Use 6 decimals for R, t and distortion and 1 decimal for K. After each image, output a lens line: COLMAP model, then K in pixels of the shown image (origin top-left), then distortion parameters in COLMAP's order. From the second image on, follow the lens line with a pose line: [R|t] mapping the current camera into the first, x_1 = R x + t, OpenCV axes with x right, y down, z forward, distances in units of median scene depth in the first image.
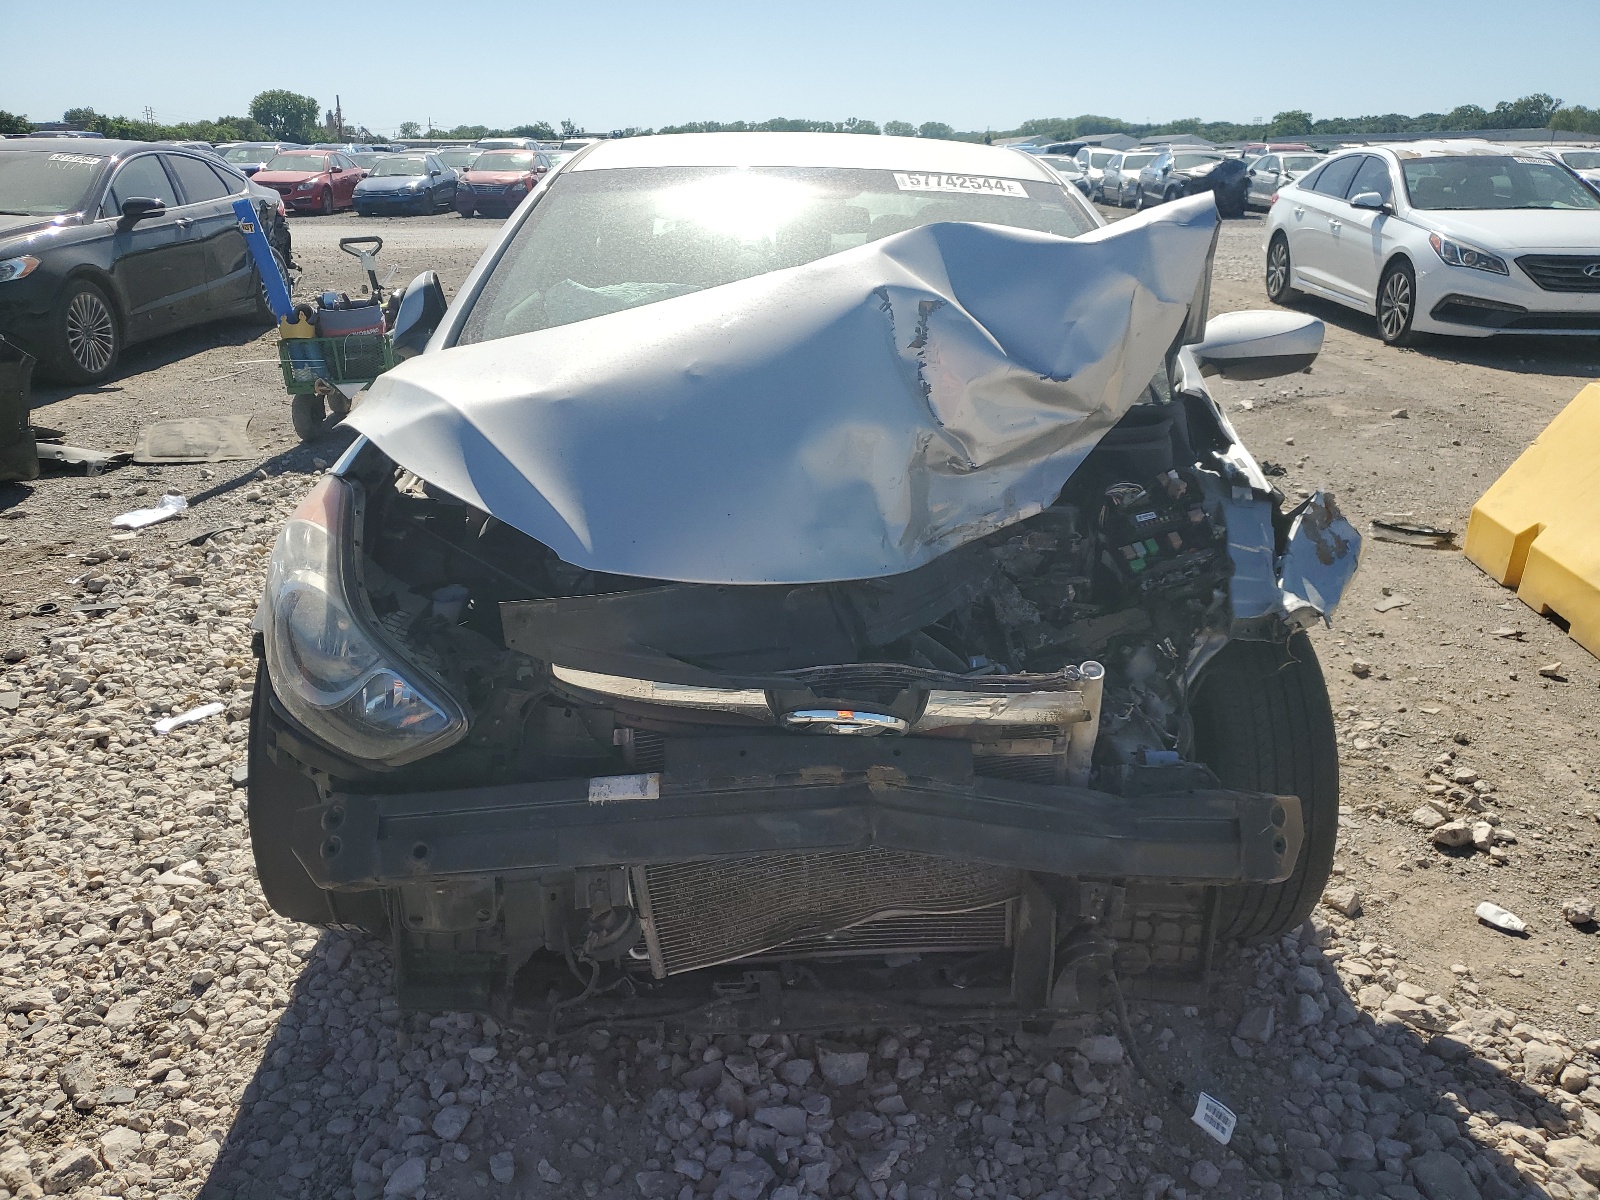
lens RADIAL K [[1195.1, 0, 812.4], [0, 1195.1, 602.4], [0, 0, 1]] dist [-0.013533, 0.012363]
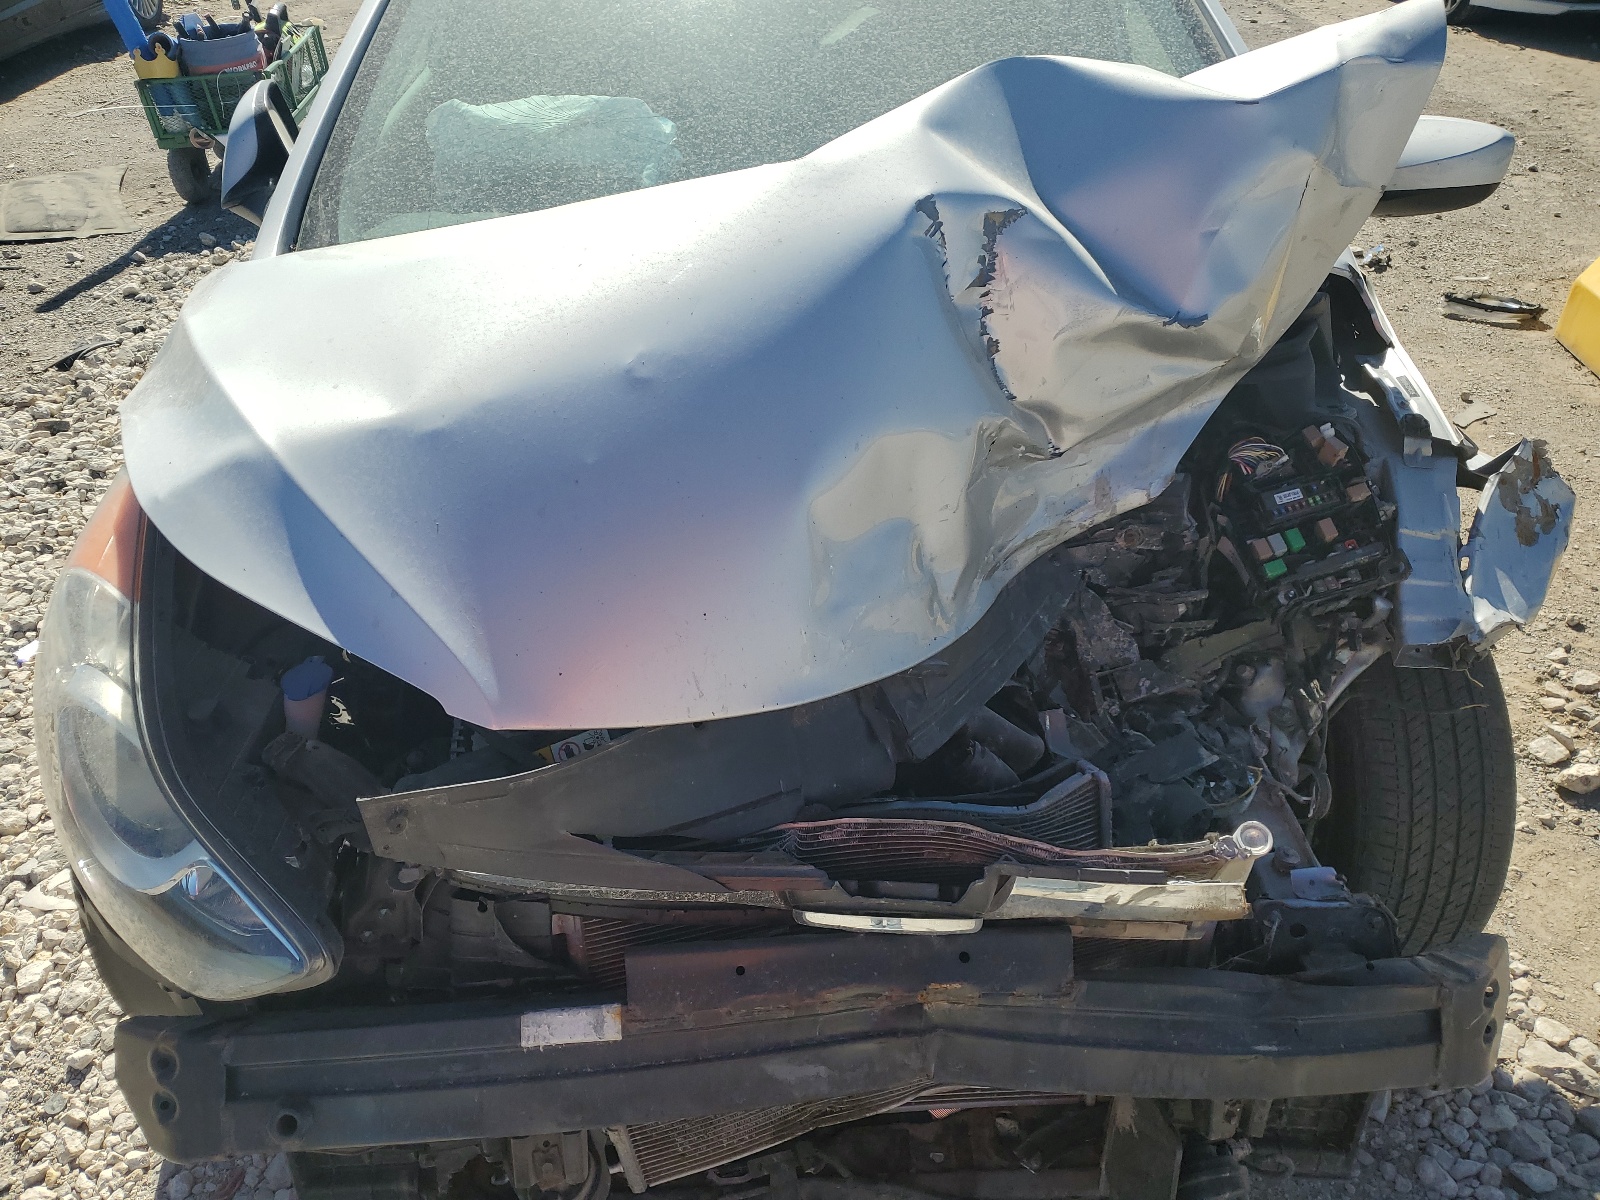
lens RADIAL K [[1326.2, 0, 795.0], [0, 1326.2, 725.0], [0, 0, 1]] dist [-0.056005, 0.097394]
pose [[0.999615, -0.027723, -0.001017, -0.014905], [0.027136, 0.969506, 0.243562, -0.129461], [-0.005766, -0.243496, 0.969885, 0.197604]]
